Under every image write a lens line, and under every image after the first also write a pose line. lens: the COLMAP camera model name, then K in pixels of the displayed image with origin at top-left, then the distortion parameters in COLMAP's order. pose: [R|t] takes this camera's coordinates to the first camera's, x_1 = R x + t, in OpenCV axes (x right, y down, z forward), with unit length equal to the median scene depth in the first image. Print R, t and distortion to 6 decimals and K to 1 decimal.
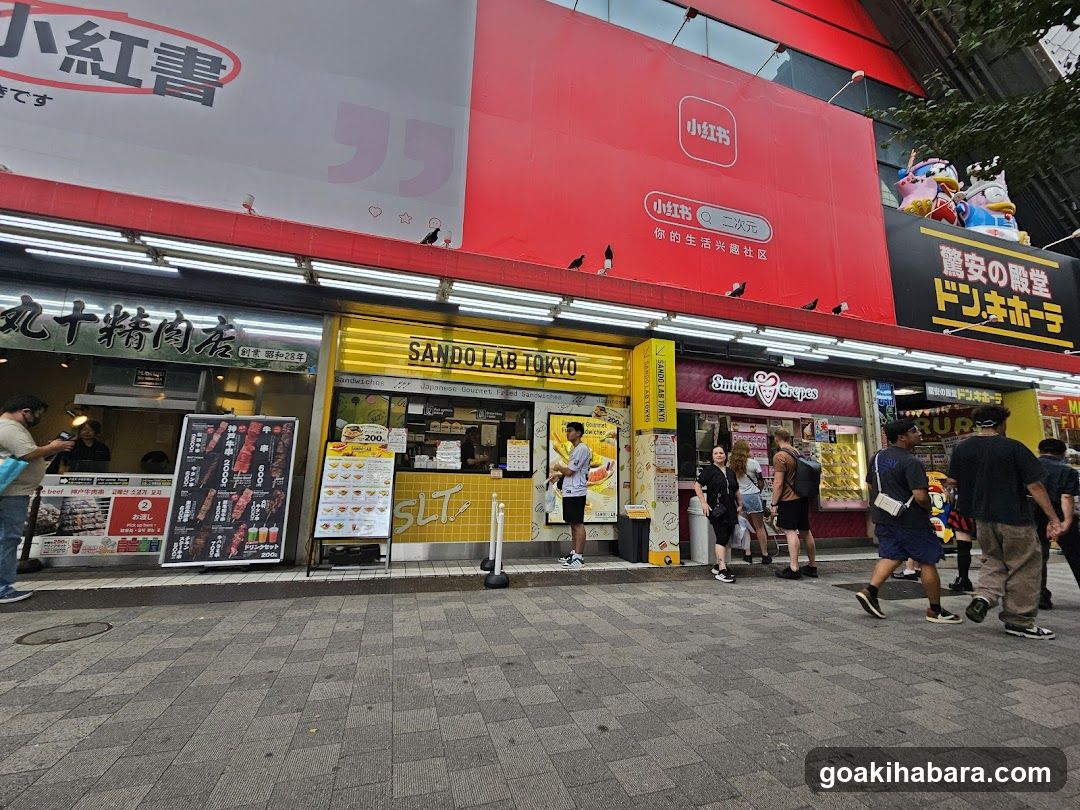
lens RADIAL K [[458.3, 0, 540.6], [0, 458.3, 389.2], [0, 0, 1]] dist [0.001379, 0.000344]
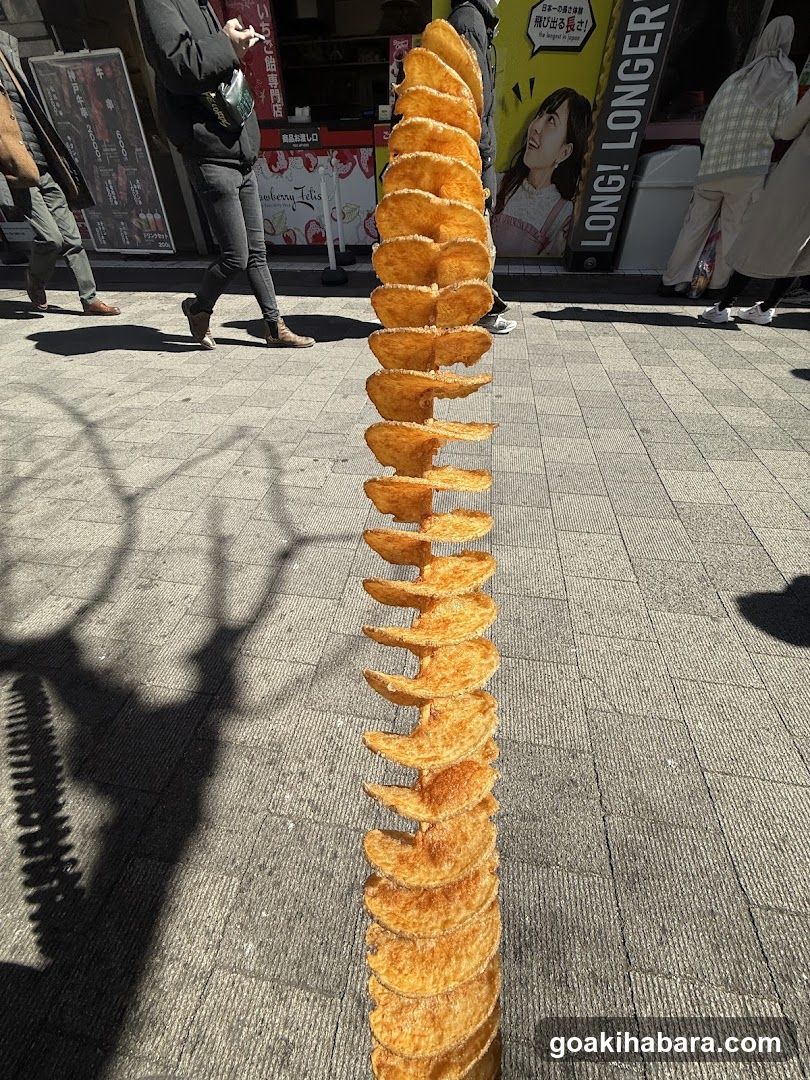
lens RADIAL K [[458.3, 0, 405.0], [0, 458.3, 540.0], [0, 0, 1]] dist [0.001379, 0.000344]
pose [[0.895283, 0.260268, -0.361566, 0.432608], [0.095105, 0.681230, 0.725866, 0.115973], [0.435229, -0.684241, 0.585140, 0.179153]]
